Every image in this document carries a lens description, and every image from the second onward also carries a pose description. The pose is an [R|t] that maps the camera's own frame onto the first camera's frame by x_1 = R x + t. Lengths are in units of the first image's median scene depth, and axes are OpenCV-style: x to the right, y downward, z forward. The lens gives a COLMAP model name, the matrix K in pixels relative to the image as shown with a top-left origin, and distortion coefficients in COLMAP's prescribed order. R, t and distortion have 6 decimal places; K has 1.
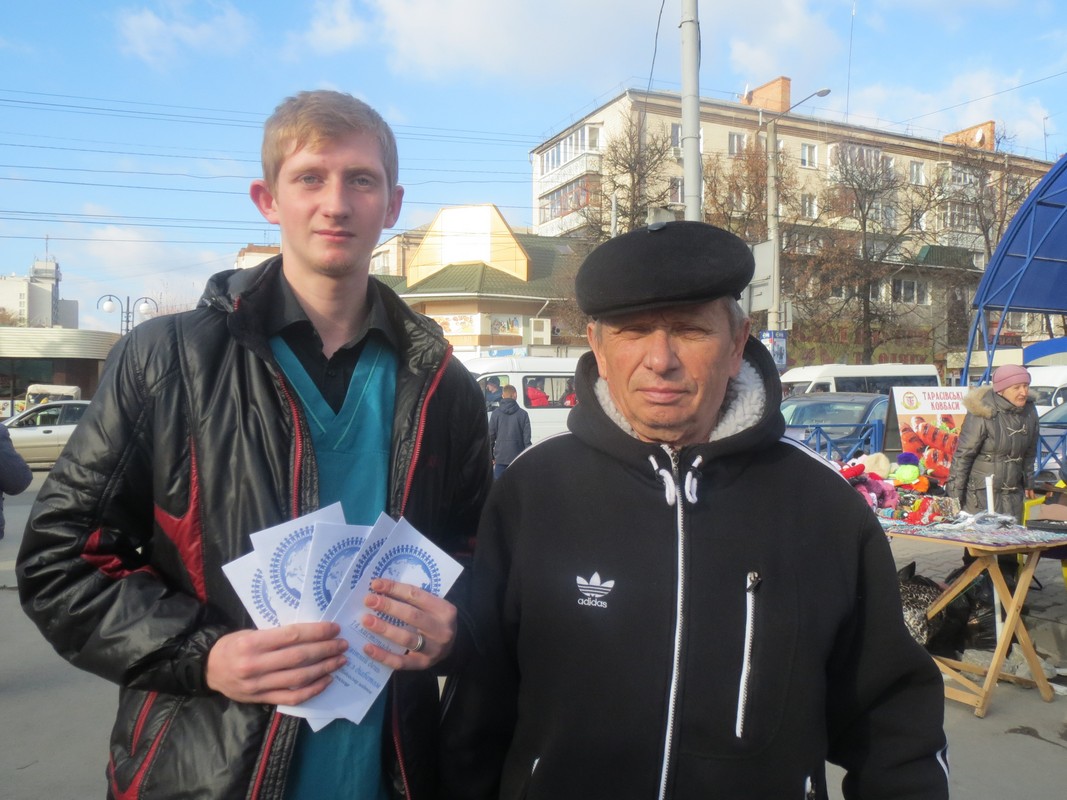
lens RADIAL K [[896.6, 0, 535.9], [0, 896.6, 396.3], [0, 0, 1]] dist [-0.030224, 0.019163]
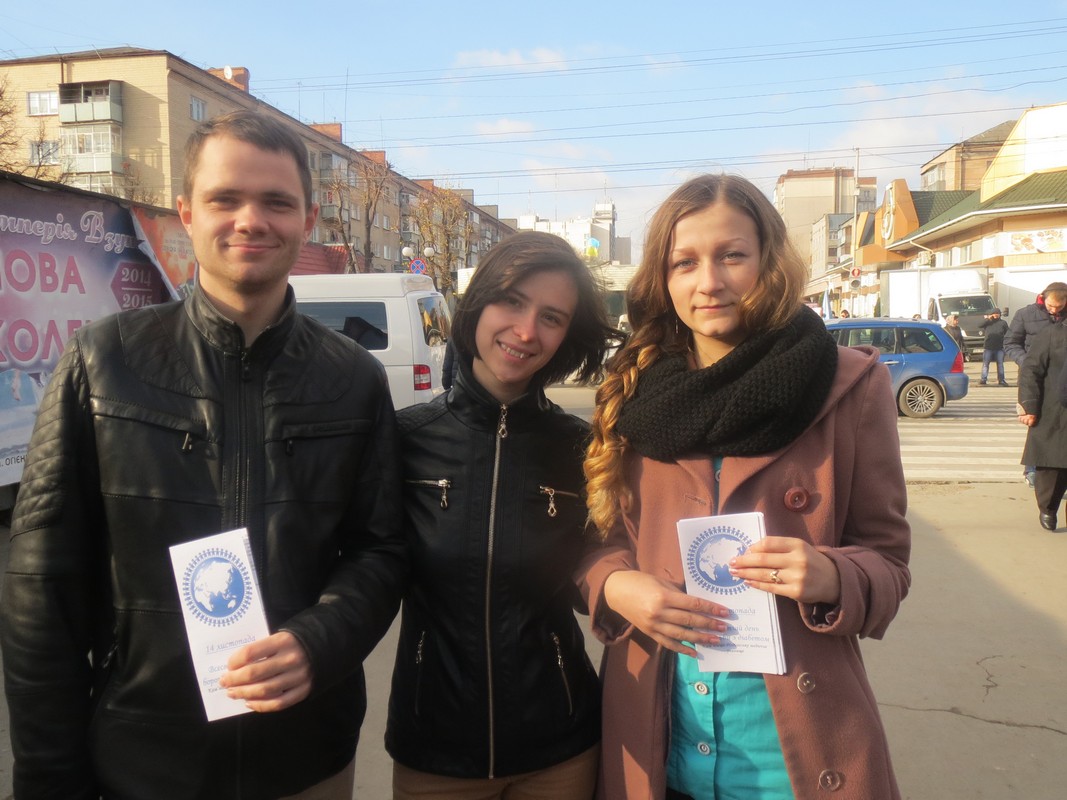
lens RADIAL K [[896.6, 0, 523.5], [0, 896.6, 401.3], [0, 0, 1]] dist [-0.030224, 0.019163]
pose [[0.829863, 0.039854, -0.556541, -0.015558], [0.008584, 0.996416, 0.084154, 0.000902], [0.557901, -0.074614, 0.826547, -0.035727]]
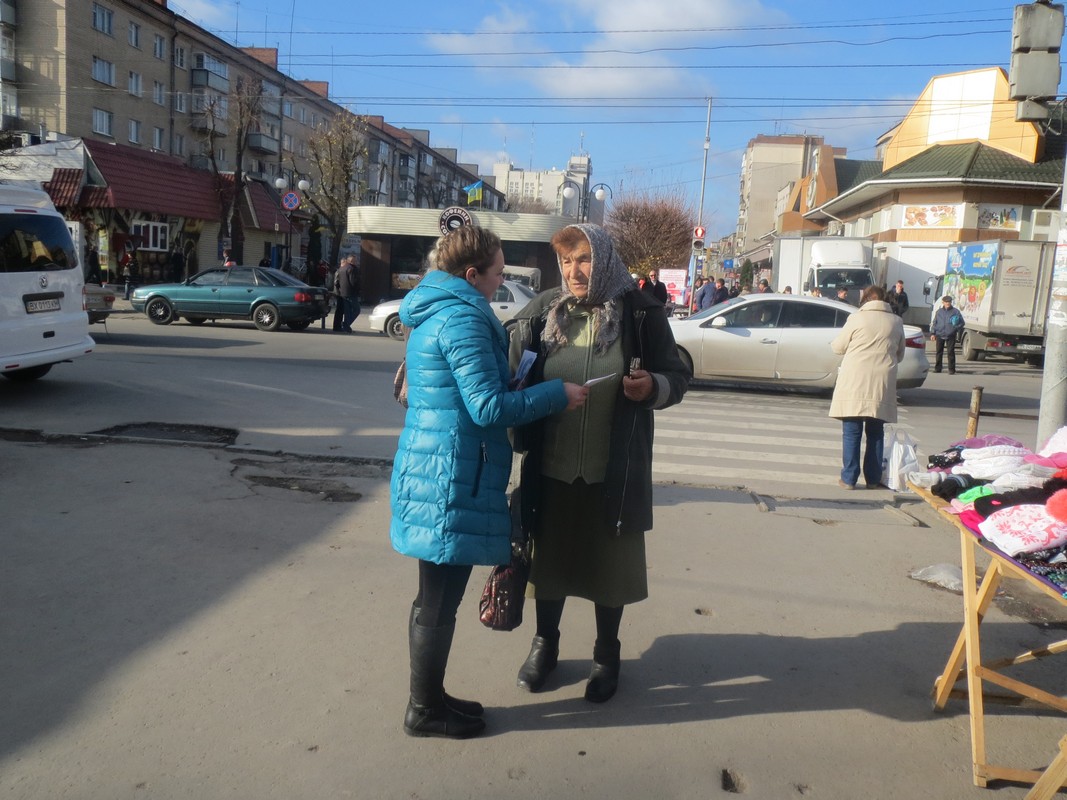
lens RADIAL K [[896.6, 0, 527.6], [0, 896.6, 398.3], [0, 0, 1]] dist [-0.030224, 0.019163]
pose [[0.847542, 0.117471, -0.517565, 0.039155], [-0.055469, 0.989462, 0.133743, 0.000182], [0.527822, -0.084644, 0.845127, 0.053587]]
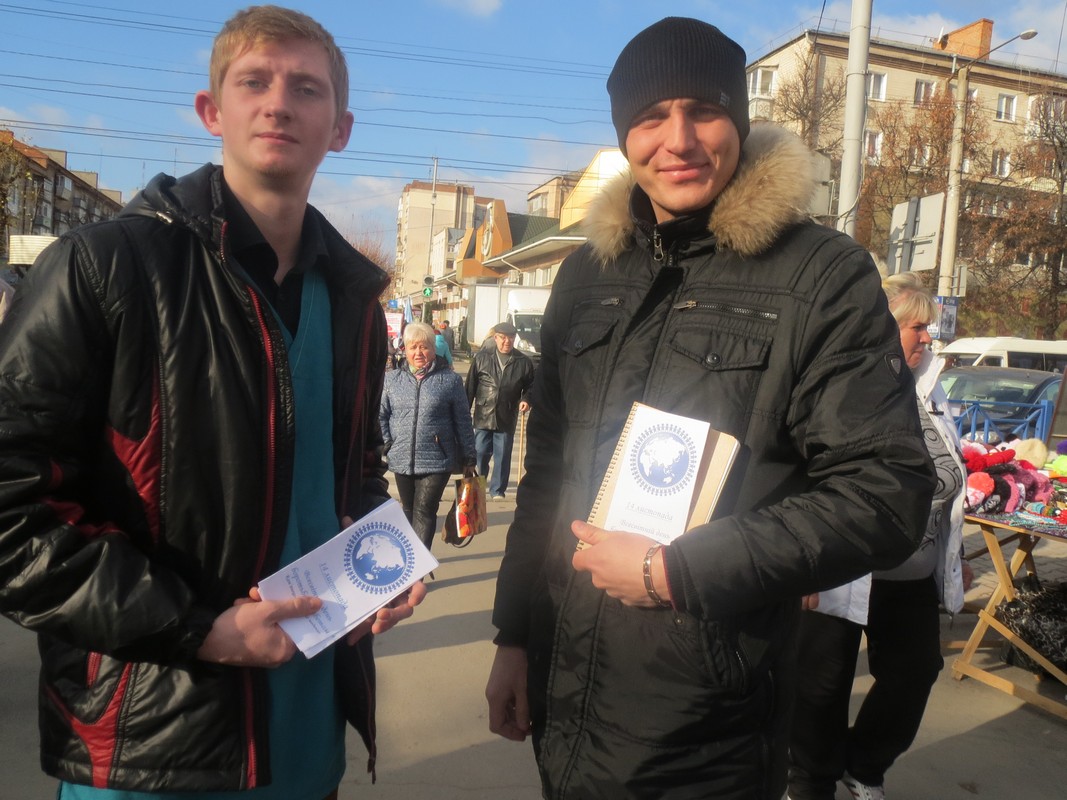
lens RADIAL K [[896.6, 0, 531.8], [0, 896.6, 399.1], [0, 0, 1]] dist [-0.030224, 0.019163]
pose [[0.982881, 0.080820, -0.165569, 0.005214], [-0.070413, 0.995211, 0.067798, 0.000078], [0.170256, -0.054979, 0.983865, 0.007819]]
